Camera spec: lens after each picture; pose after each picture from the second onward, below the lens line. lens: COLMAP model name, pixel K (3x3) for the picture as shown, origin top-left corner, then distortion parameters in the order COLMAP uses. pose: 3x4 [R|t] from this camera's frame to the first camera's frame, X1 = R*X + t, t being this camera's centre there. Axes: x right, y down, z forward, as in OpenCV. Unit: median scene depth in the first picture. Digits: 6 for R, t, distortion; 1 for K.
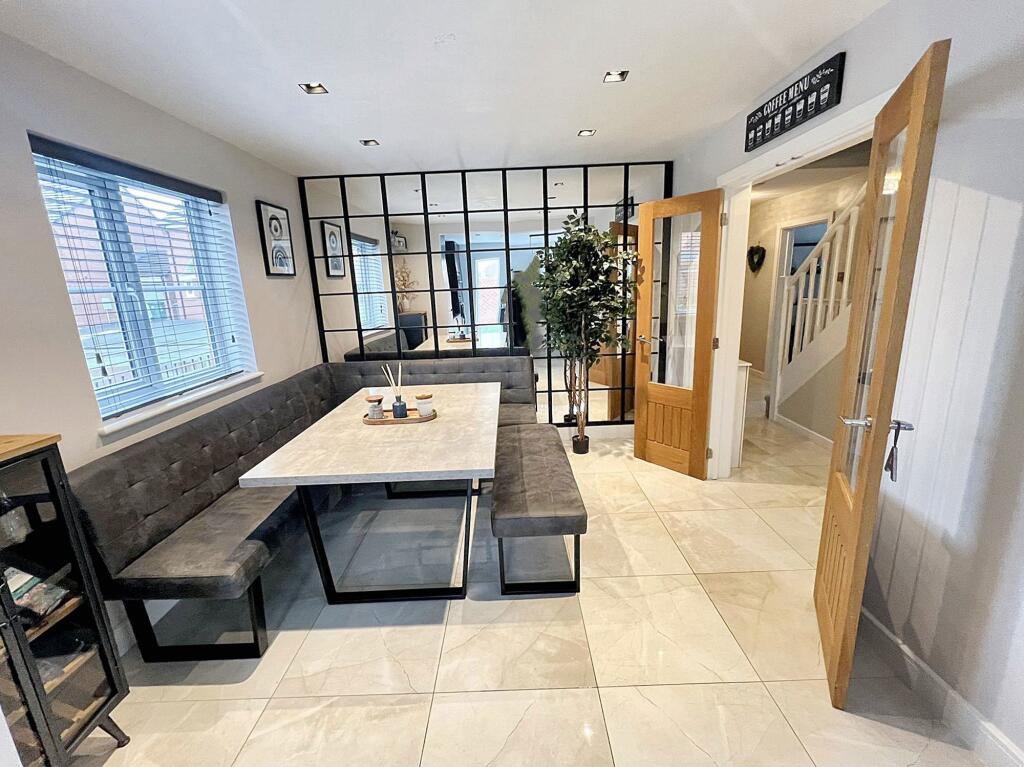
lens RADIAL K [[432.9, 0, 515.6], [0, 432.9, 387.0], [0, 0, 1]] dist [-0.000272, -0.008405]
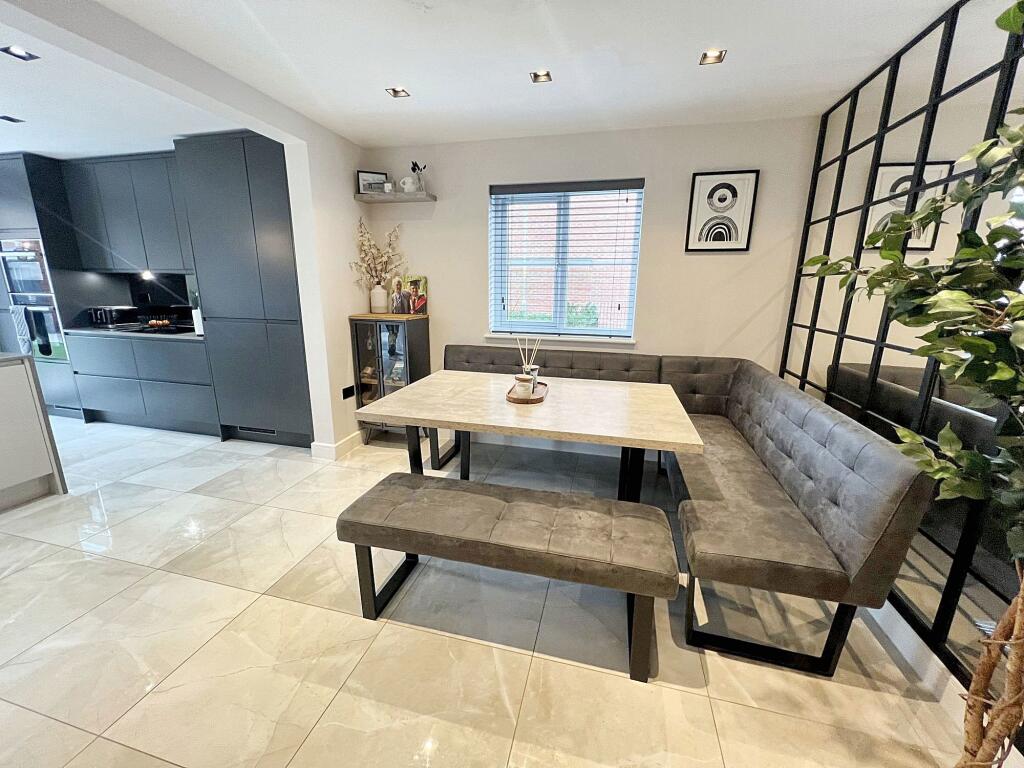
lens RADIAL K [[410.4, 0, 512.0], [0, 410.4, 384.0], [0, 0, 1]] dist [-0.000763, -0.000370]
pose [[-0.255036, 0.262655, -0.930574, 0.479579], [-0.227749, 0.919005, 0.321807, -0.190003], [0.939727, 0.294010, -0.174560, 0.872669]]
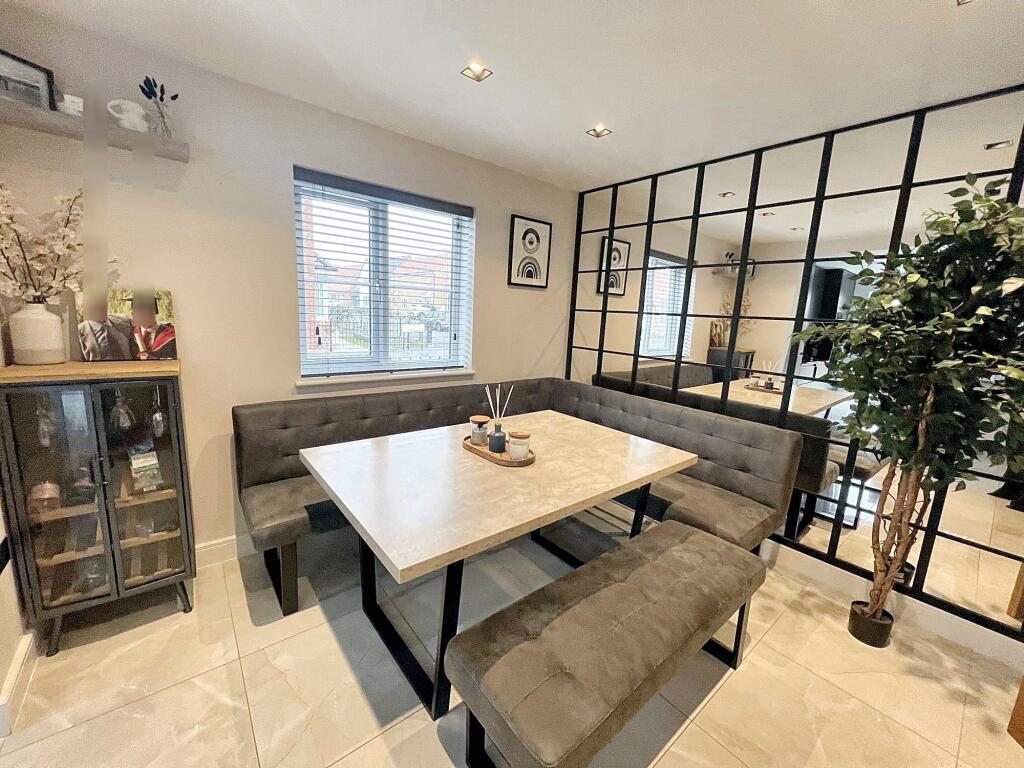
lens RADIAL K [[410.4, 0, 512.0], [0, 410.4, 384.0], [0, 0, 1]] dist [-0.000763, -0.000370]
pose [[0.620673, 0.207741, -0.756048, 0.244446], [-0.255640, 0.965187, 0.055341, -0.080160], [0.741225, 0.158927, 0.652172, 0.384154]]
